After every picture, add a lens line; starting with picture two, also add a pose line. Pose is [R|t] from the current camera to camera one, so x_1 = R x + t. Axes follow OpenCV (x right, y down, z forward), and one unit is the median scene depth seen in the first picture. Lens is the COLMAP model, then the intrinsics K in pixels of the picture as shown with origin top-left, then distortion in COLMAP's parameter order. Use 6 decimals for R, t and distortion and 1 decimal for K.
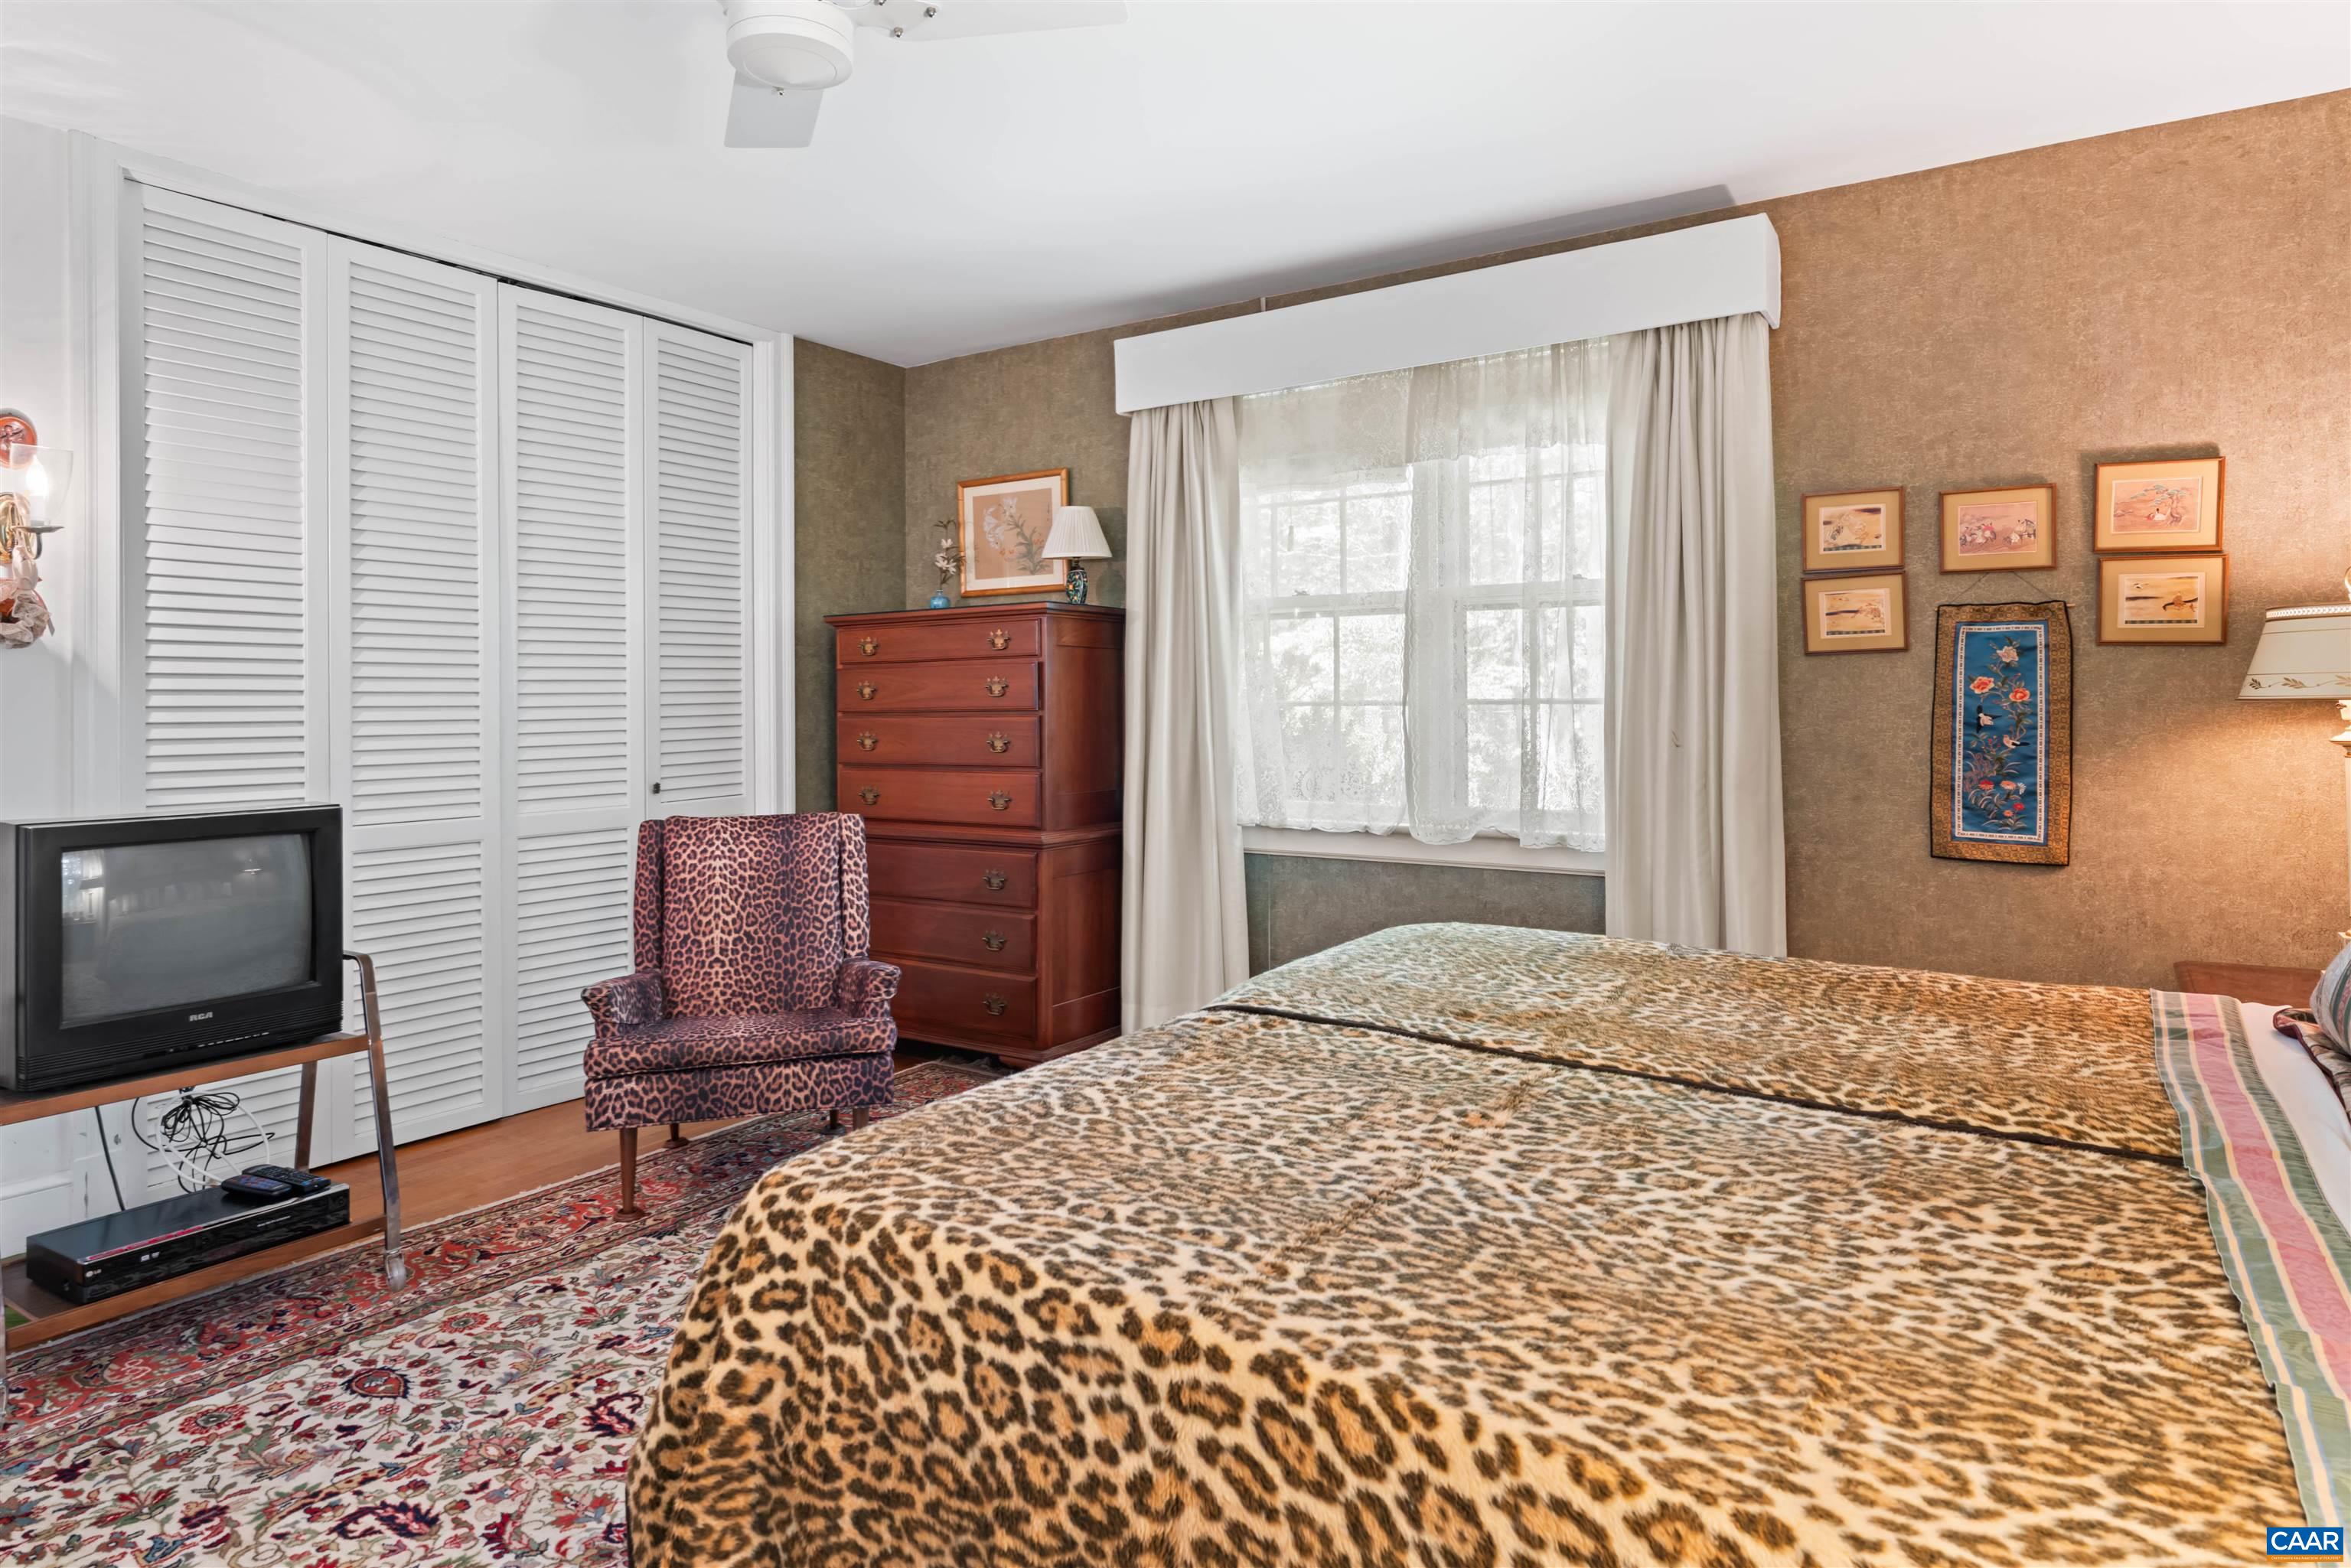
lens RADIAL K [[1320.8, 0, 1136.1], [0, 1320.8, 710.7], [0, 0, 1]] dist [-0.002210, -0.000168]
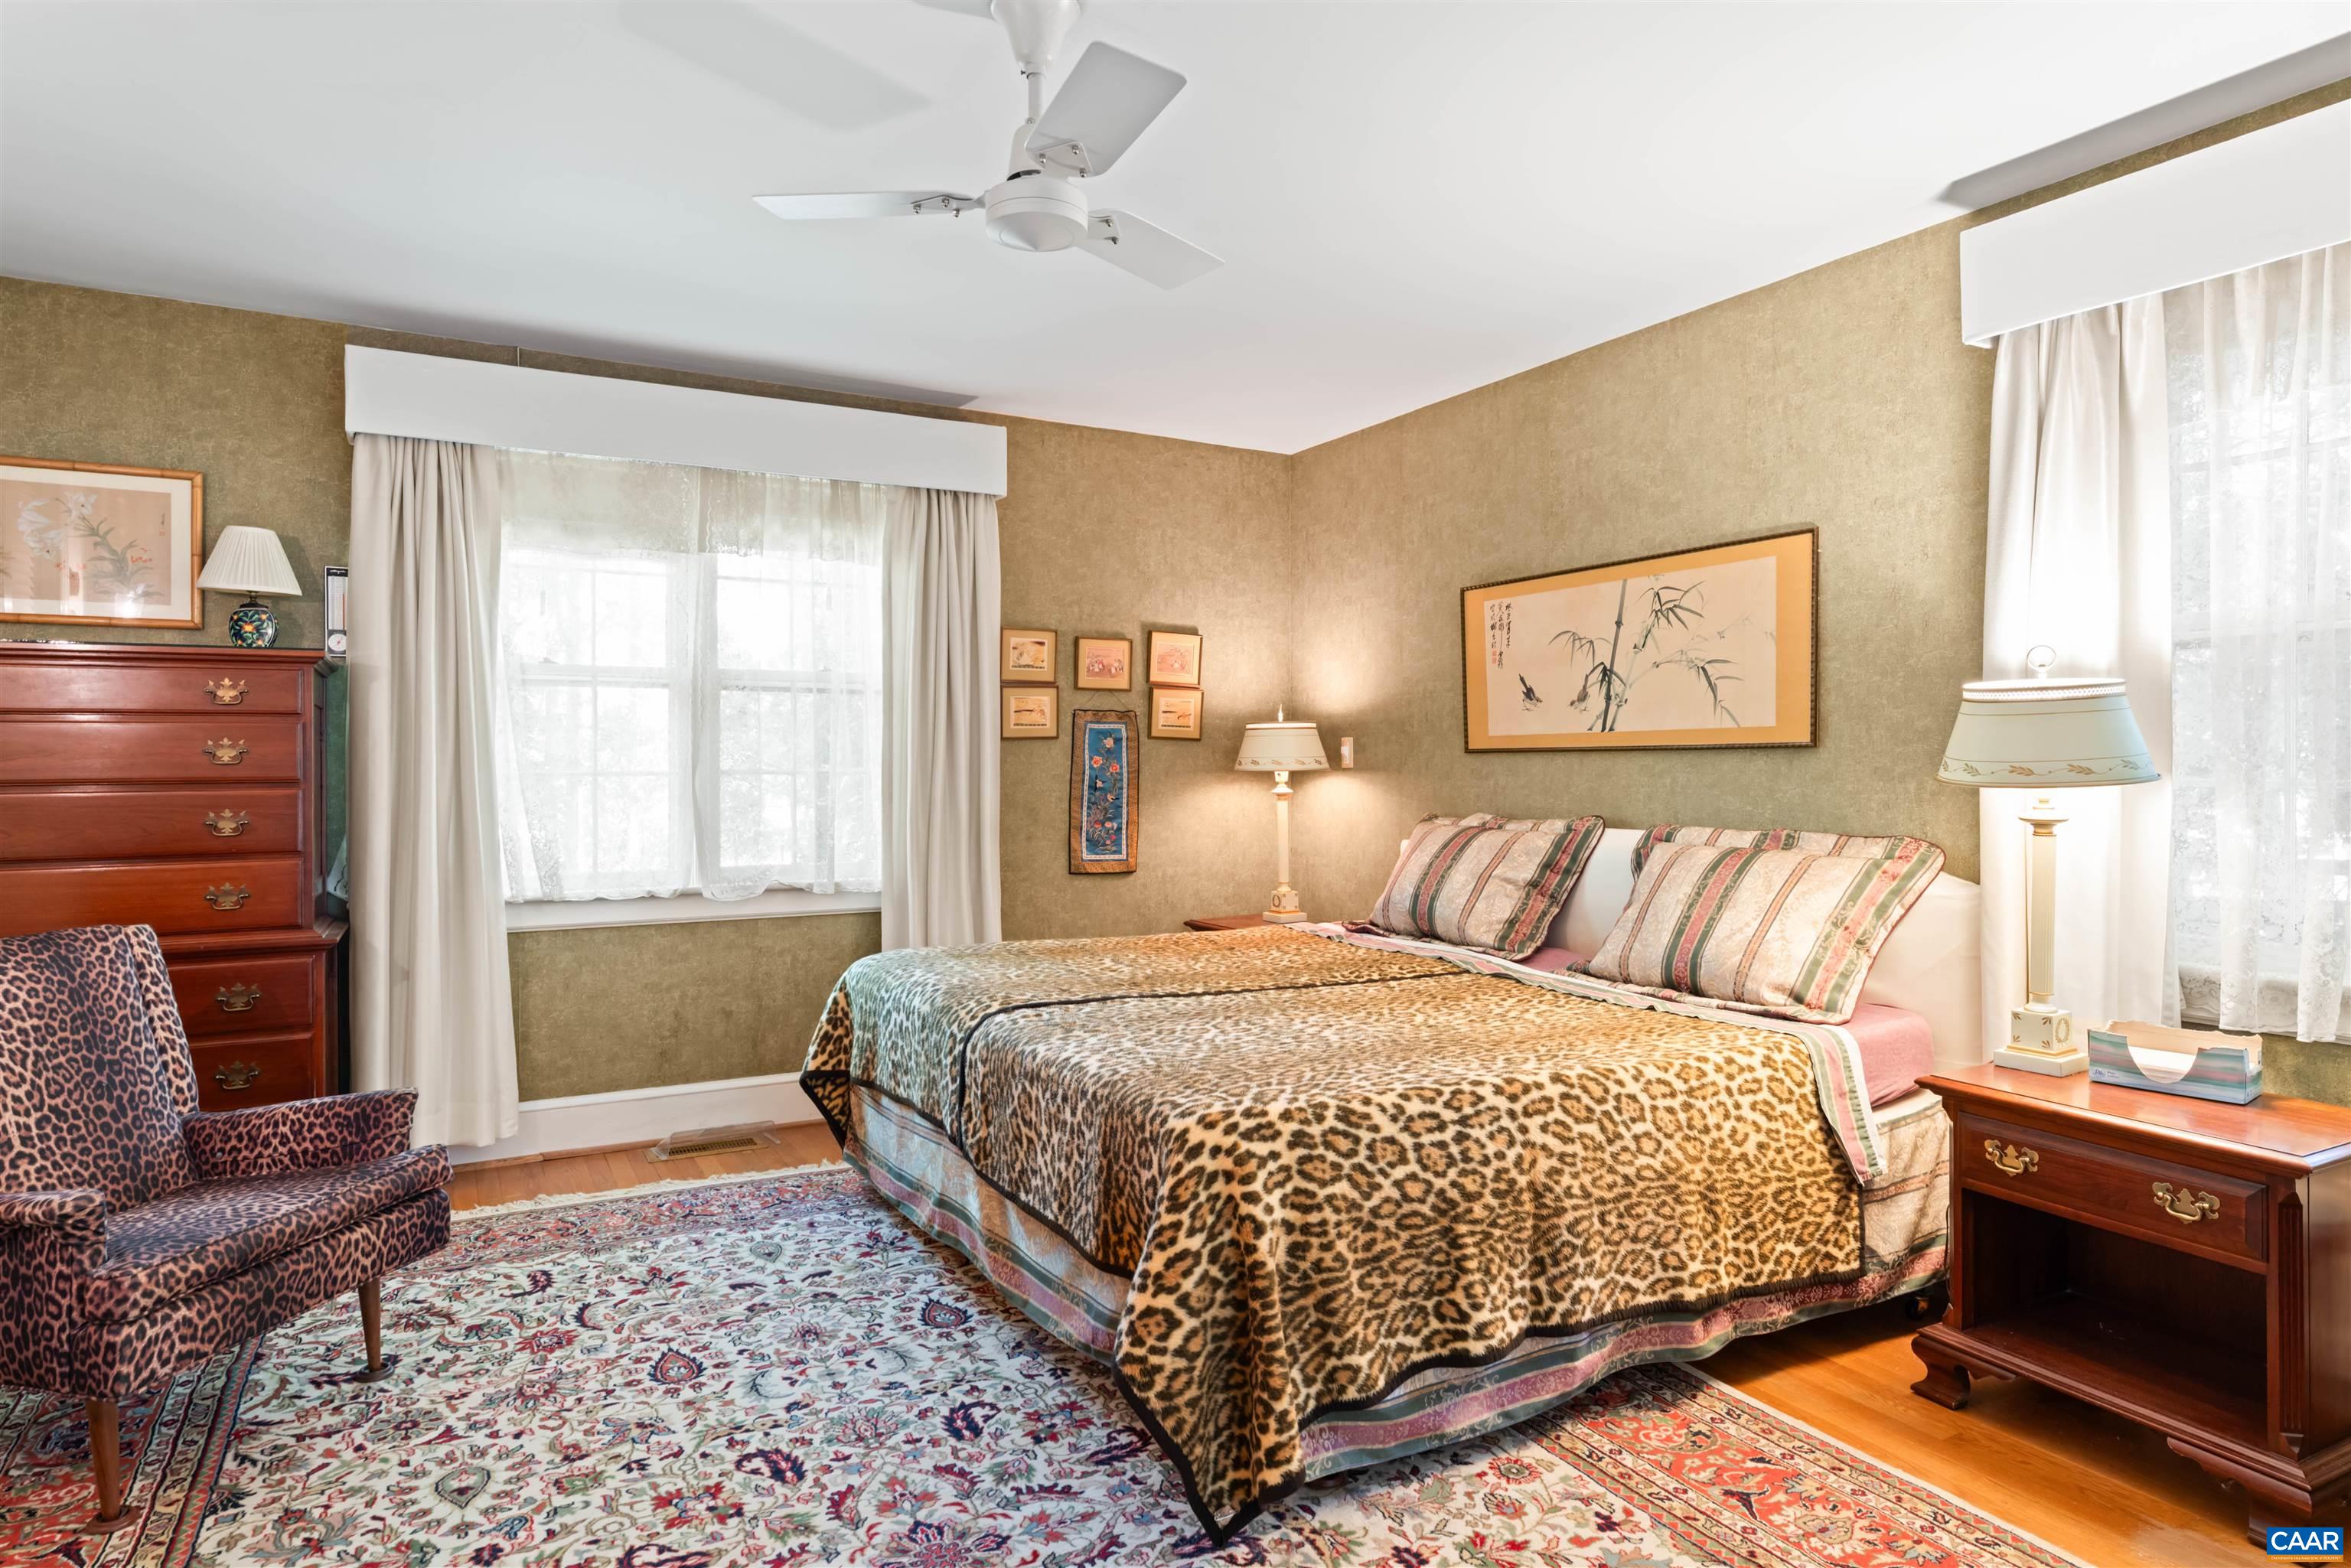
lens RADIAL K [[1320.8, 0, 1172.9], [0, 1320.8, 775.3], [0, 0, 1]] dist [-0.002210, -0.000168]
pose [[0.463878, -0.000527, 0.885899, -1.619158], [0.006662, 0.999974, -0.002893, 0.004413], [-0.885874, 0.007244, 0.463869, 0.429755]]
